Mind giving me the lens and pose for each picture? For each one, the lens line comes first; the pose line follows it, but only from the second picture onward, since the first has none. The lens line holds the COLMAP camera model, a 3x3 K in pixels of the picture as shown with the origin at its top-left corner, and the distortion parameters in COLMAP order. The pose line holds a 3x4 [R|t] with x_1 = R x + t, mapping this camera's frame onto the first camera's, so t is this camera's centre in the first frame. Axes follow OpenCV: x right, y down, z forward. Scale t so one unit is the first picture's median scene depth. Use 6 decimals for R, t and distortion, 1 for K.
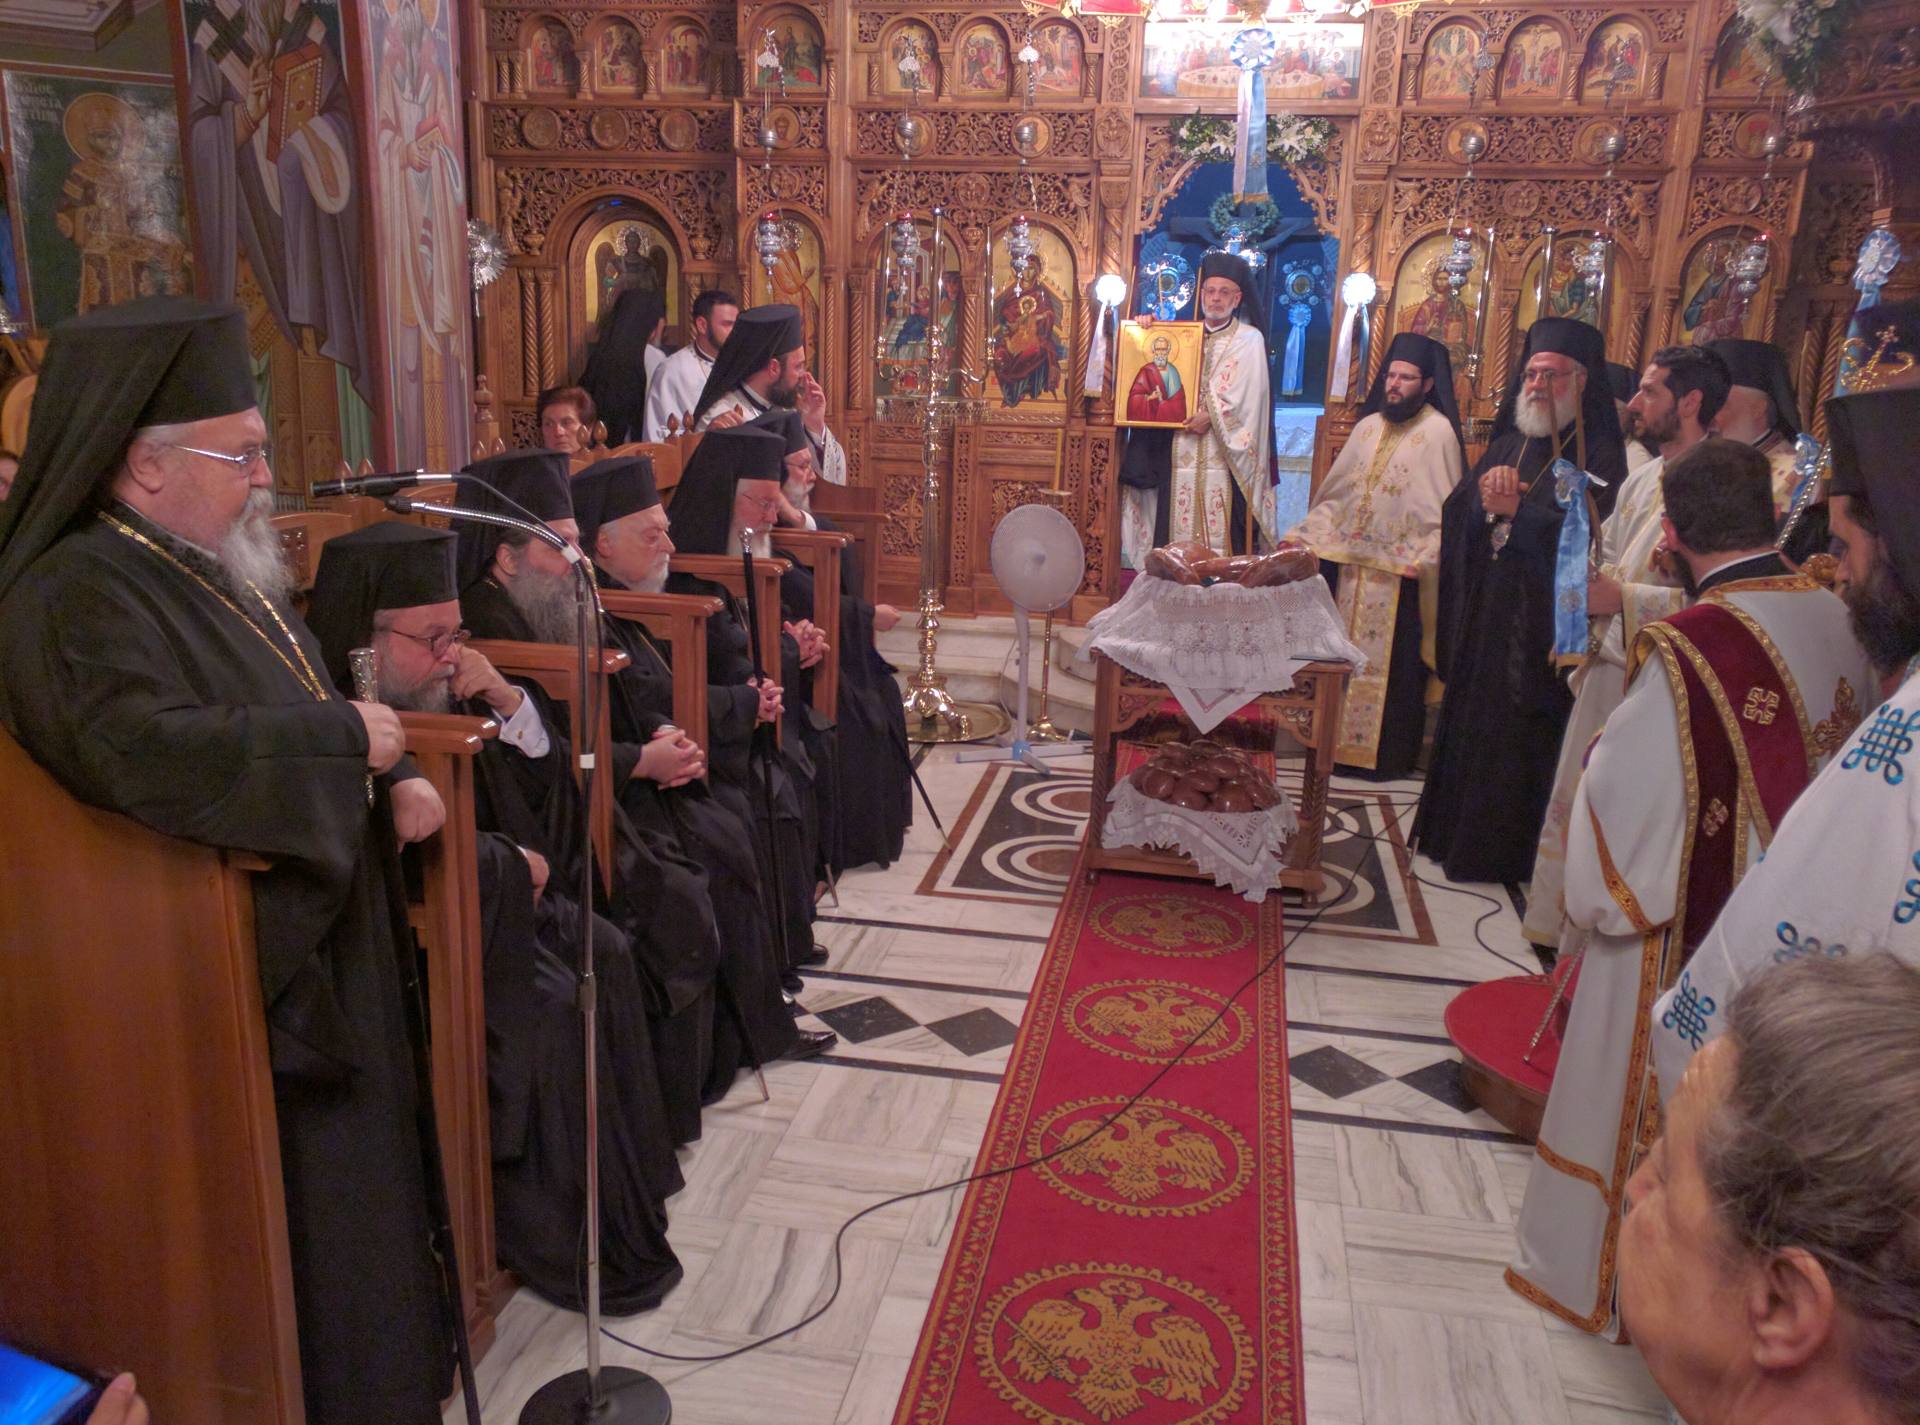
lens RADIAL K [[1569.6, 0, 951.3], [0, 1569.6, 730.8], [0, 0, 1]] dist [0.030478, -0.013320]
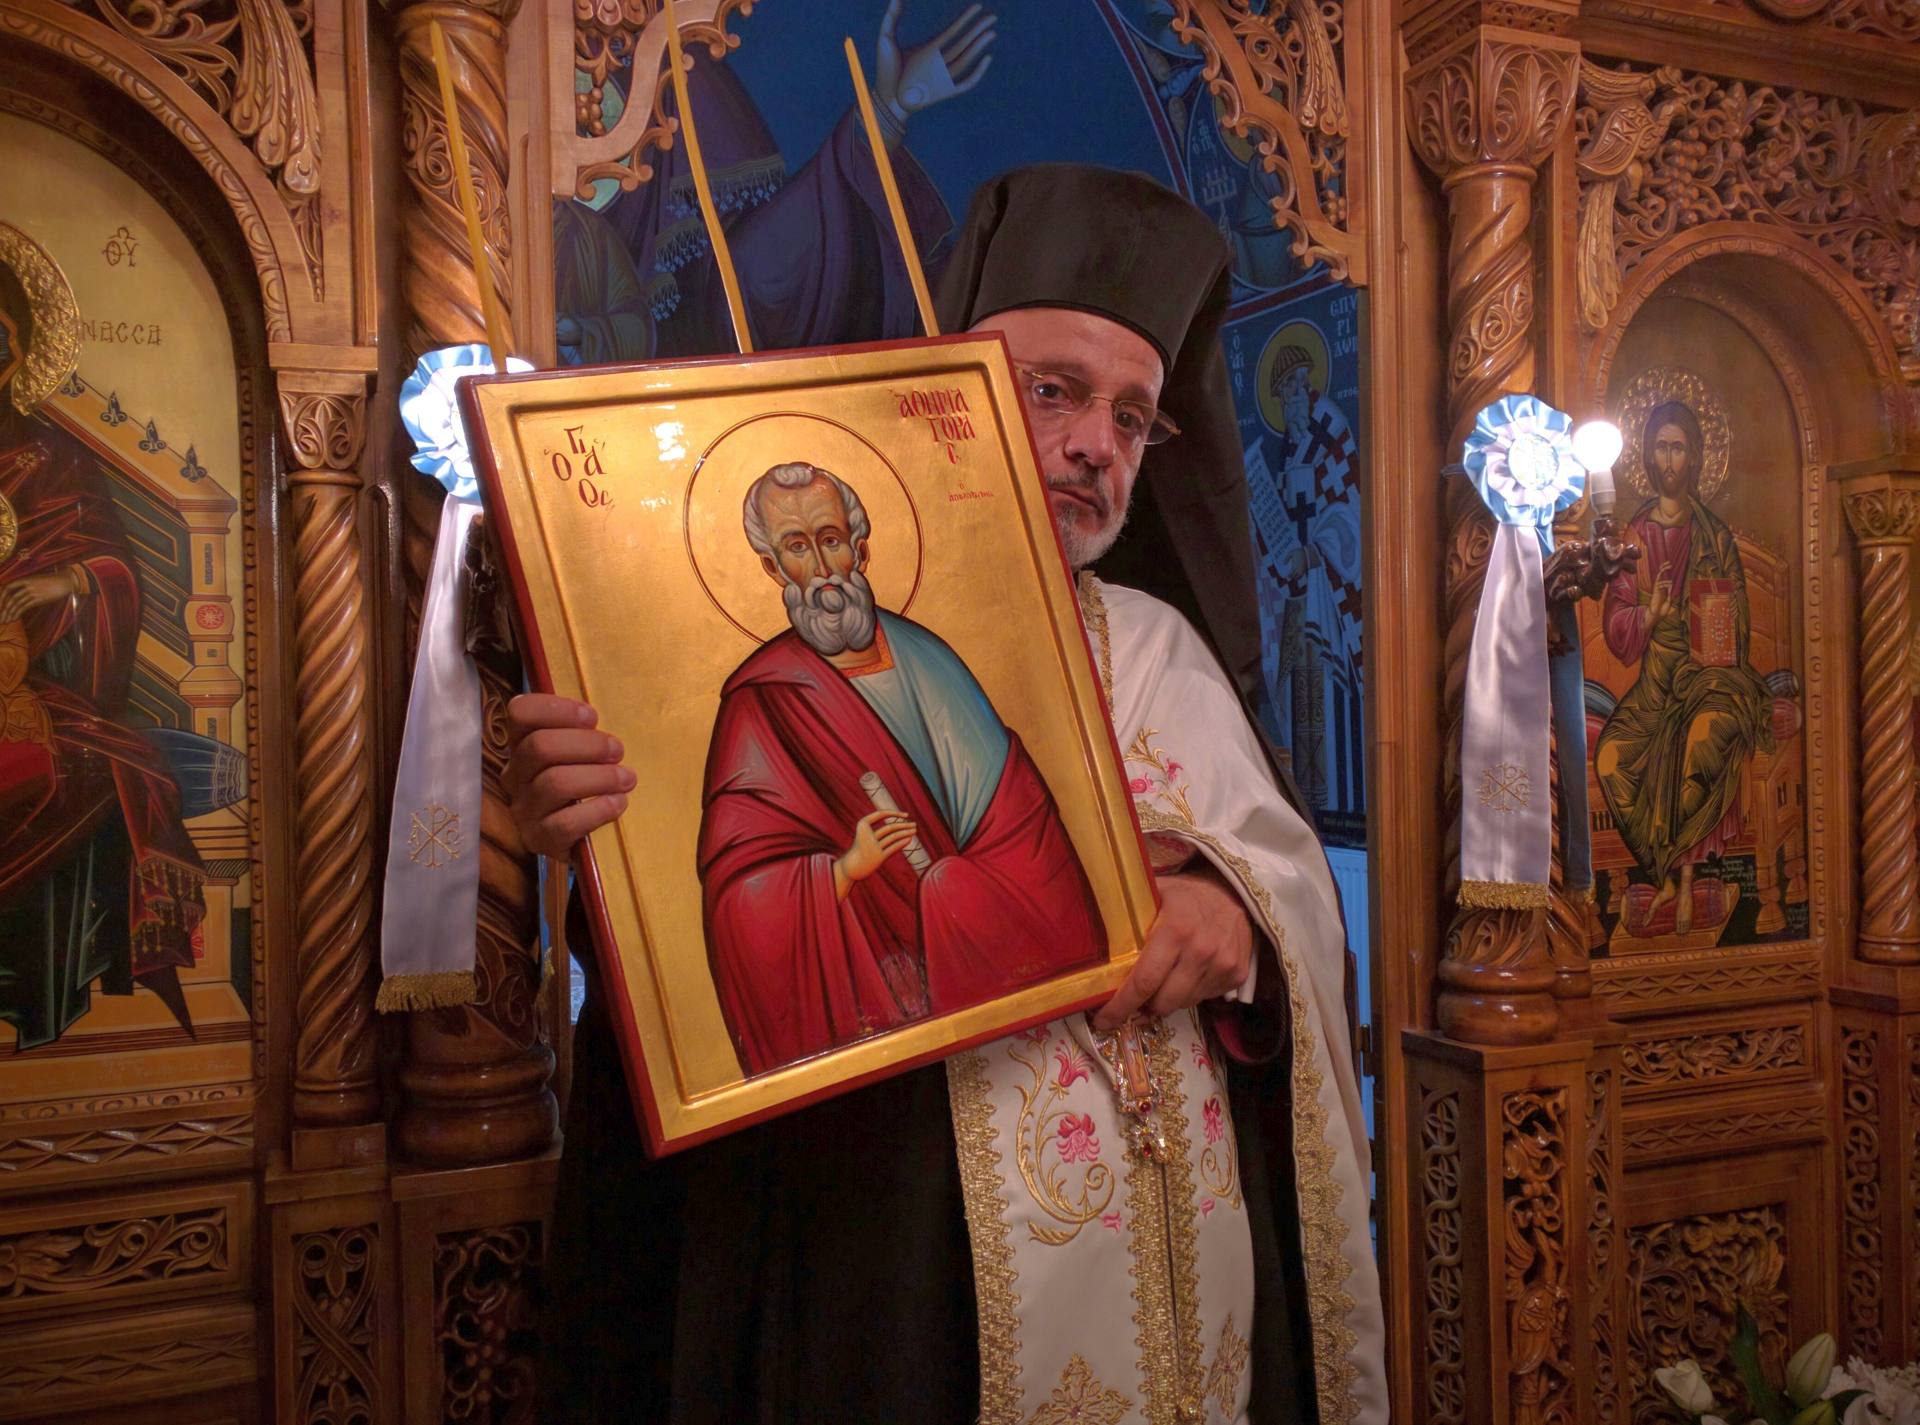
lens RADIAL K [[1569.6, 0, 966.8], [0, 1569.6, 731.3], [0, 0, 1]] dist [0.030478, -0.013320]
pose [[0.849787, -0.048120, 0.524926, 0.052648], [0.177038, 0.964035, -0.198229, -0.205064], [-0.496508, 0.261384, 0.827743, 0.851202]]
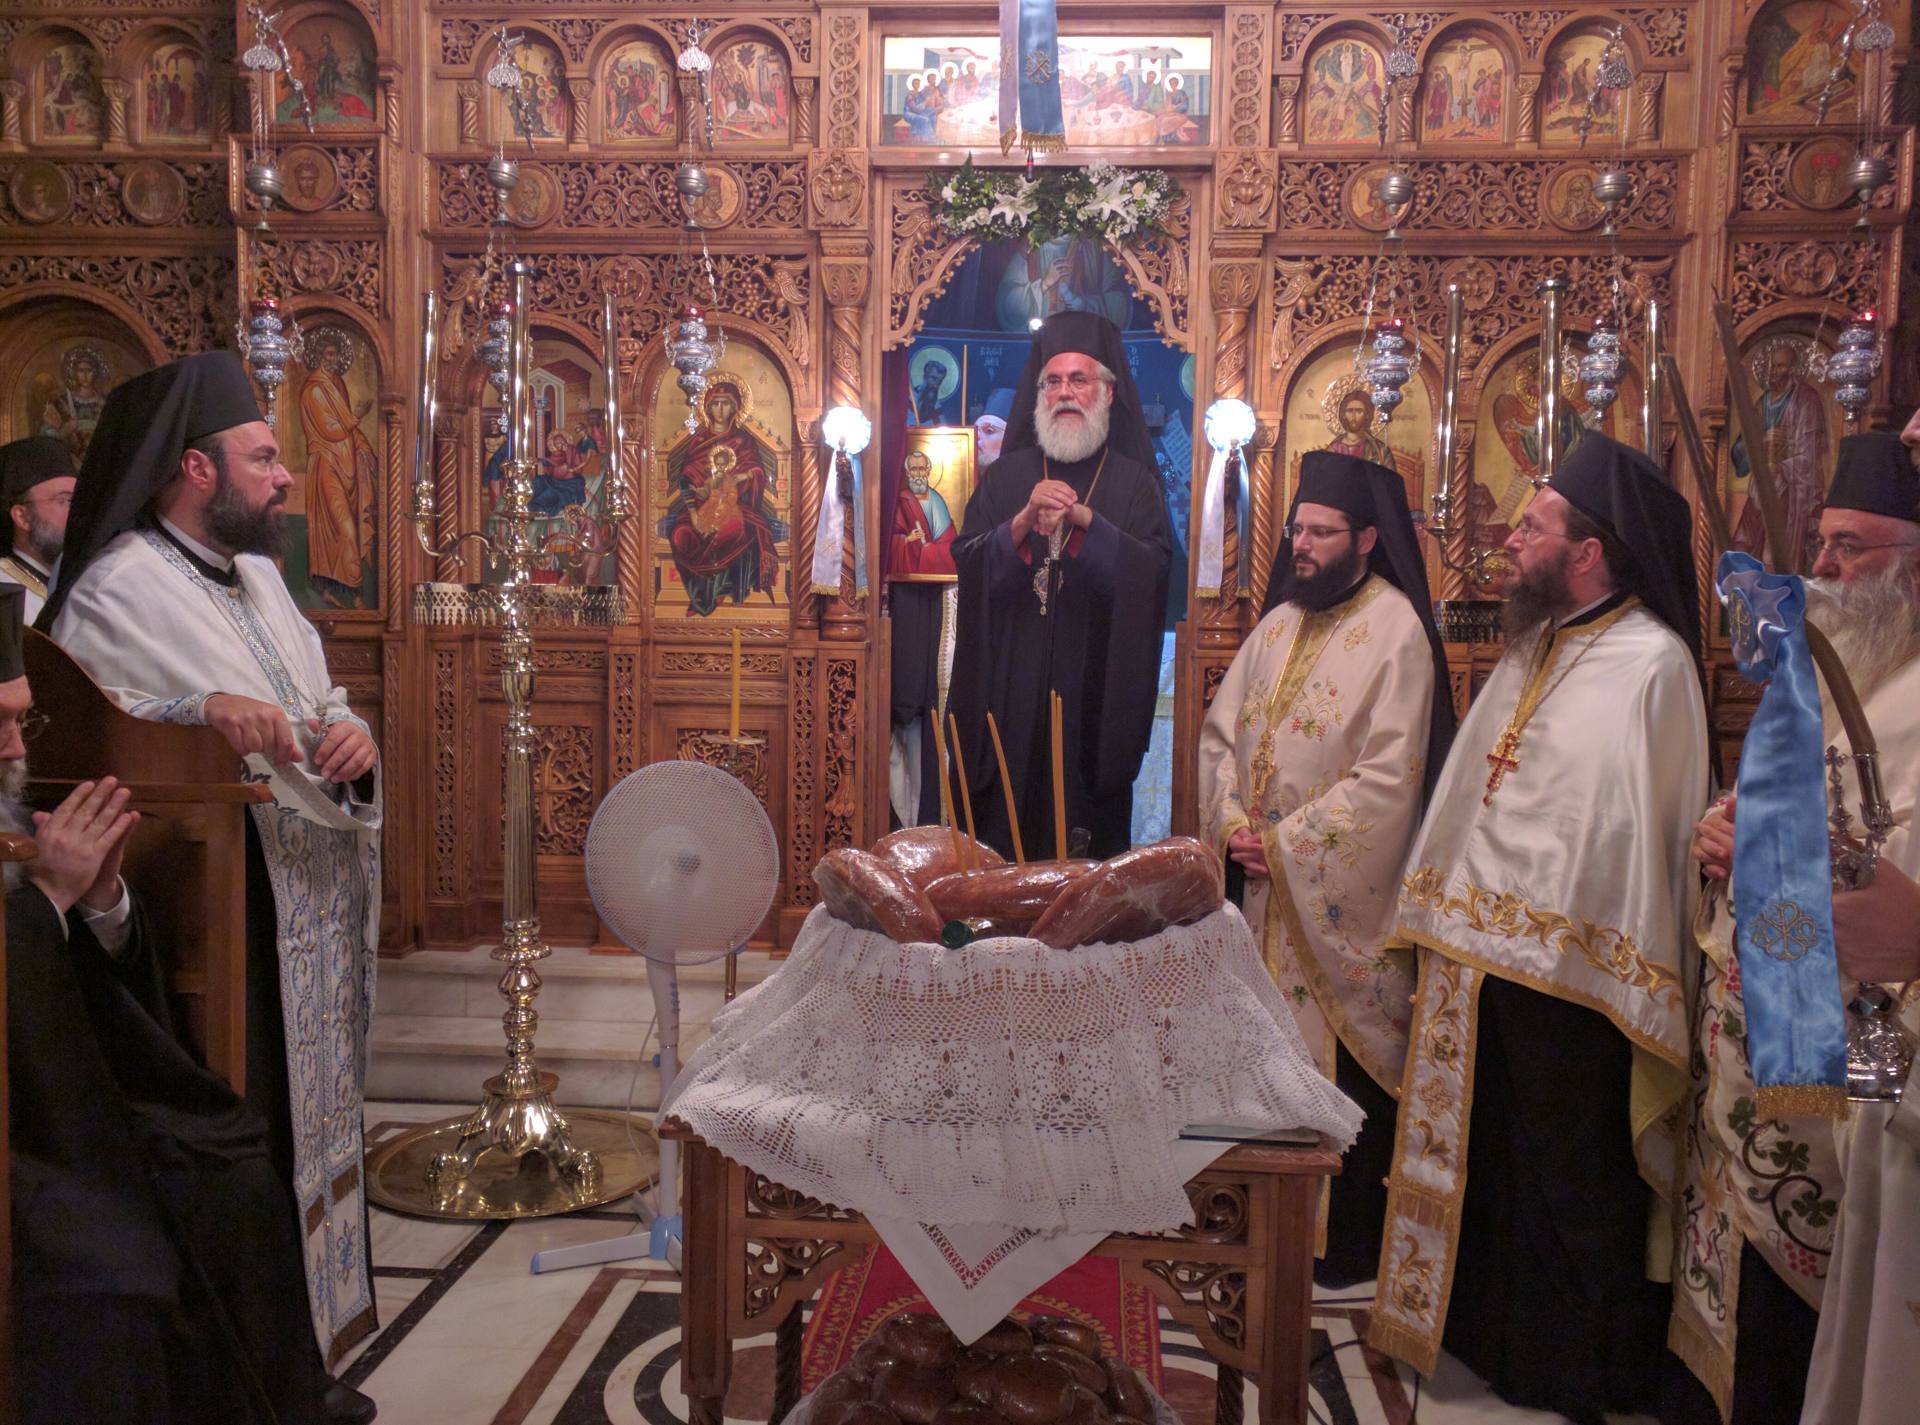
lens RADIAL K [[1569.6, 0, 950.4], [0, 1569.6, 706.3], [0, 0, 1]] dist [0.030478, -0.013320]
pose [[0.995674, -0.020115, 0.090715, 0.085289], [0.036788, 0.981849, -0.186062, -0.052510], [-0.085326, 0.188594, 0.978341, 0.407670]]
